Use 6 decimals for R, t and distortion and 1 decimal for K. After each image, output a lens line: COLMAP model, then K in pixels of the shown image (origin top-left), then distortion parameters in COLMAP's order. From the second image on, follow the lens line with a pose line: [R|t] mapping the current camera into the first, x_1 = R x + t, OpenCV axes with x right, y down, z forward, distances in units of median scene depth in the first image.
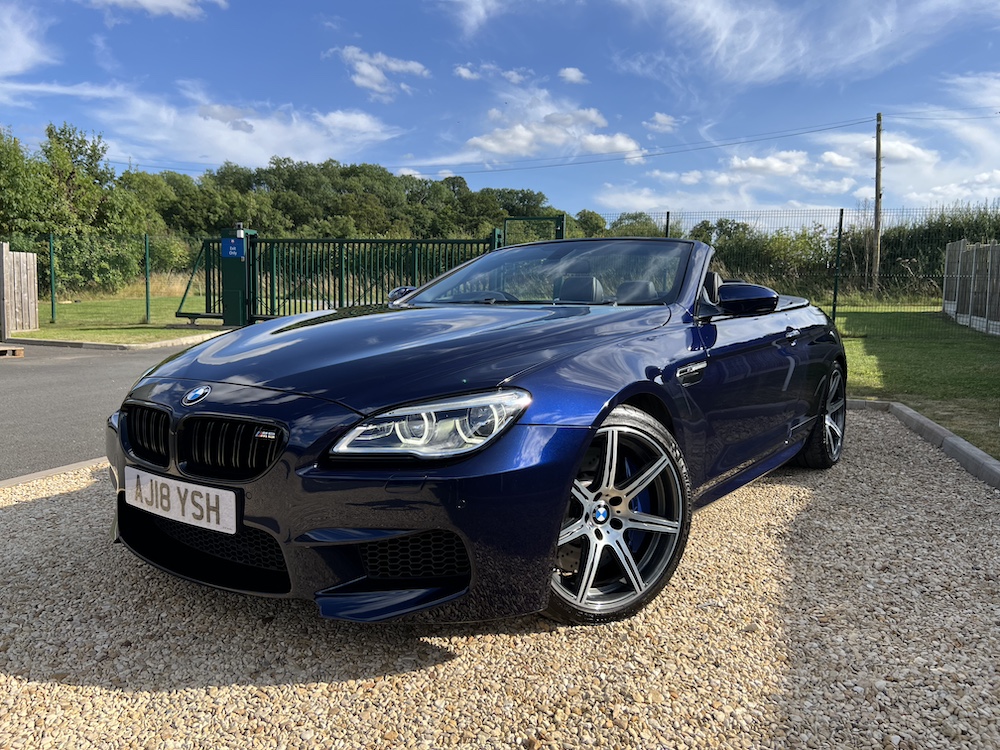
lens RADIAL K [[753.0, 0, 494.7], [0, 753.0, 382.6], [0, 0, 1]] dist [0.044724, -0.048874]
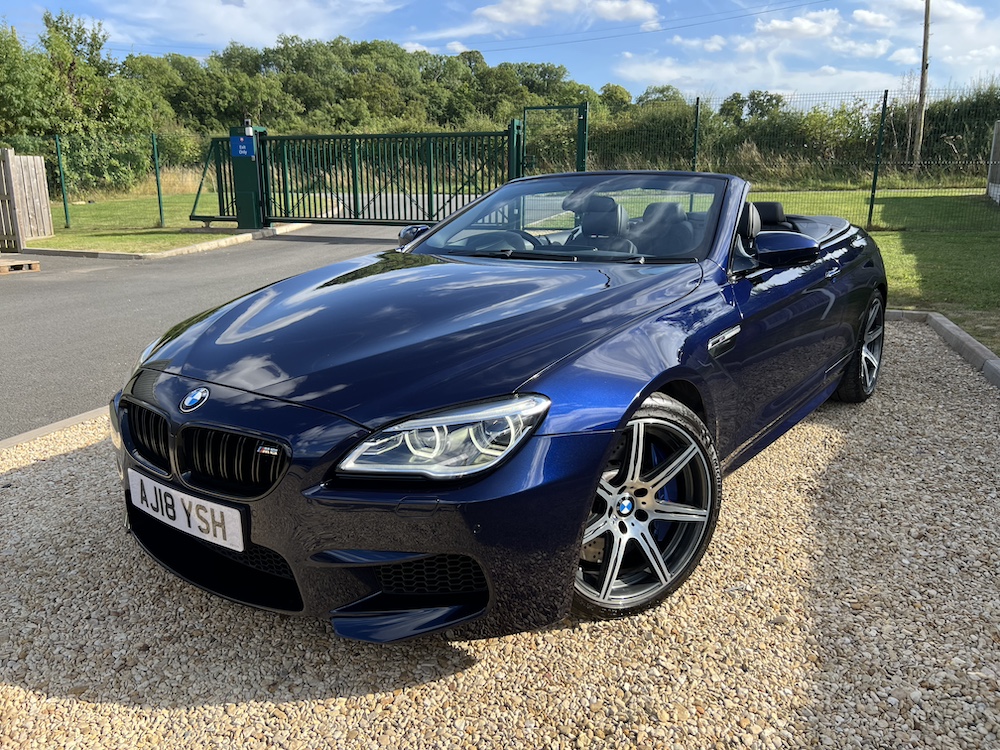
lens RADIAL K [[753.0, 0, 496.3], [0, 753.0, 381.8], [0, 0, 1]] dist [0.044724, -0.048874]
pose [[0.999435, -0.016118, -0.029482, 0.006753], [0.020270, 0.989012, 0.146441, -0.096859], [0.026798, -0.146956, 0.988780, 0.059139]]
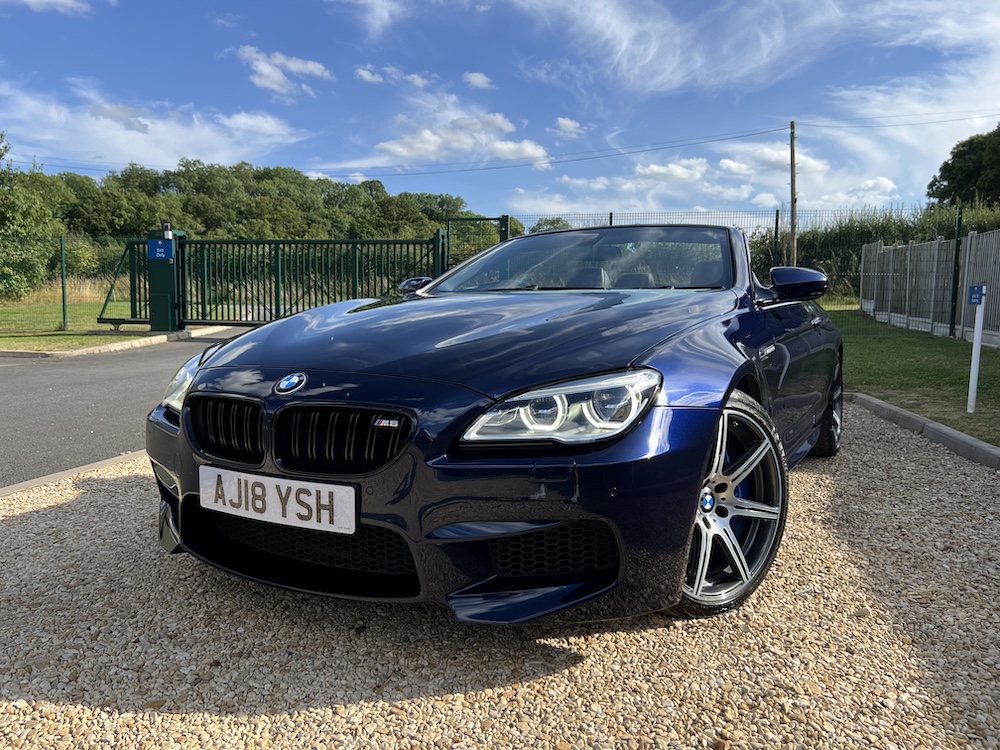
lens RADIAL K [[753.0, 0, 493.9], [0, 753.0, 383.8], [0, 0, 1]] dist [0.044724, -0.048874]
pose [[0.994517, -0.019364, 0.102771, -0.174450], [0.019889, 0.999794, -0.004087, 0.018293], [-0.102671, 0.006109, 0.994697, 0.056702]]
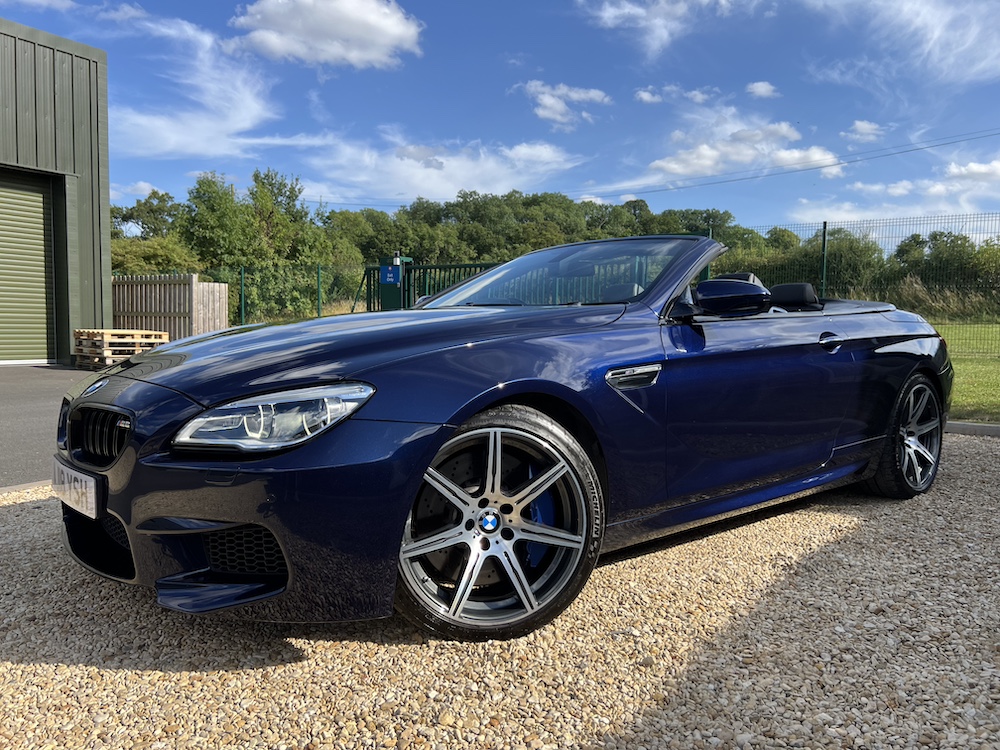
lens RADIAL K [[753.0, 0, 494.8], [0, 753.0, 378.4], [0, 0, 1]] dist [0.044724, -0.048874]
pose [[0.971804, 0.007196, -0.235681, 0.284485], [-0.016194, 0.999211, -0.036266, 0.023994], [0.235234, 0.039060, 0.971154, 0.071954]]
